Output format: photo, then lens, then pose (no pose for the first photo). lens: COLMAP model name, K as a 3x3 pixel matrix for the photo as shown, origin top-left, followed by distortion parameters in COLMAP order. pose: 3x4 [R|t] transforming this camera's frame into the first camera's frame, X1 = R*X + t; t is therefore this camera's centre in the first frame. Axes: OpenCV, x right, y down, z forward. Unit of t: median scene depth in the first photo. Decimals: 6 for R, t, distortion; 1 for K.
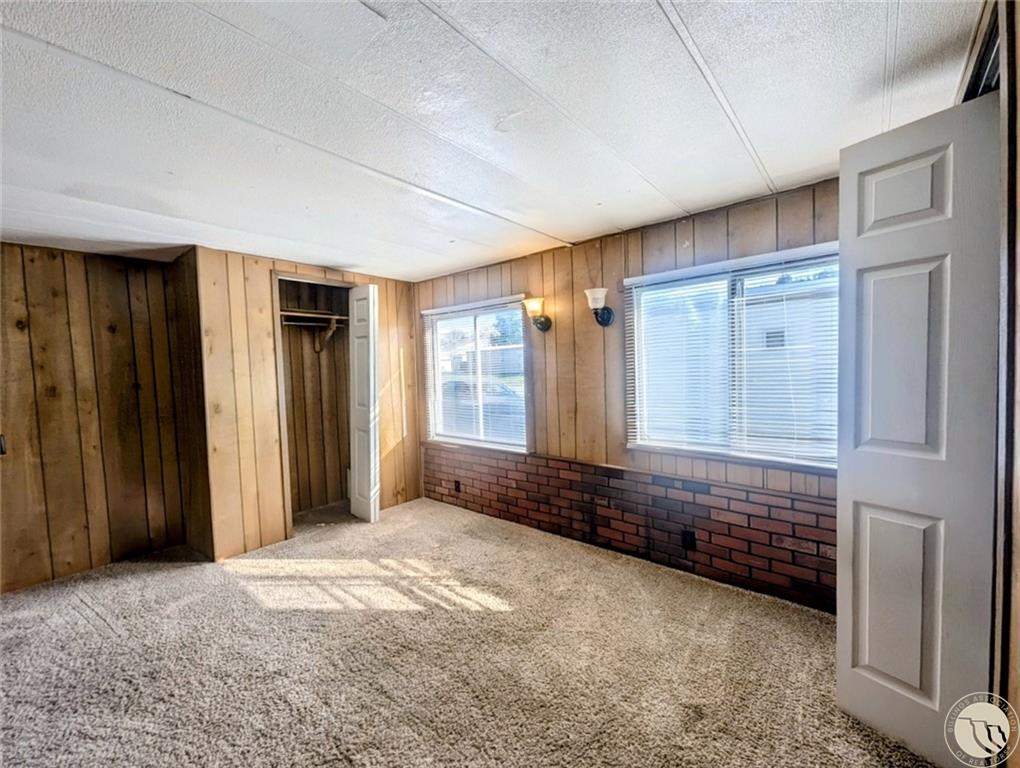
lens RADIAL K [[410.2, 0, 502.5], [0, 410.2, 387.9], [0, 0, 1]] dist [-0.000597, -0.000251]
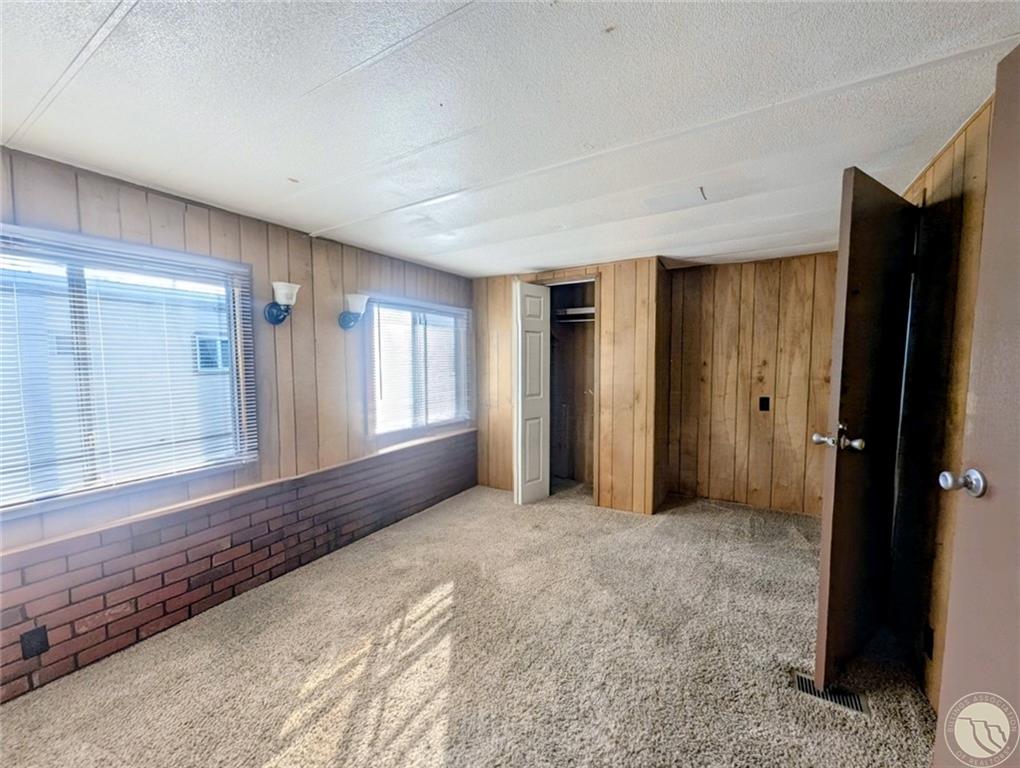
lens RADIAL K [[410.2, 0, 502.5], [0, 410.2, 387.9], [0, 0, 1]] dist [-0.000597, -0.000251]
pose [[-0.163249, -0.034701, 0.985975, -0.902517], [0.064447, 0.996872, 0.045755, -0.026745], [-0.984478, 0.071012, -0.160502, 0.831555]]
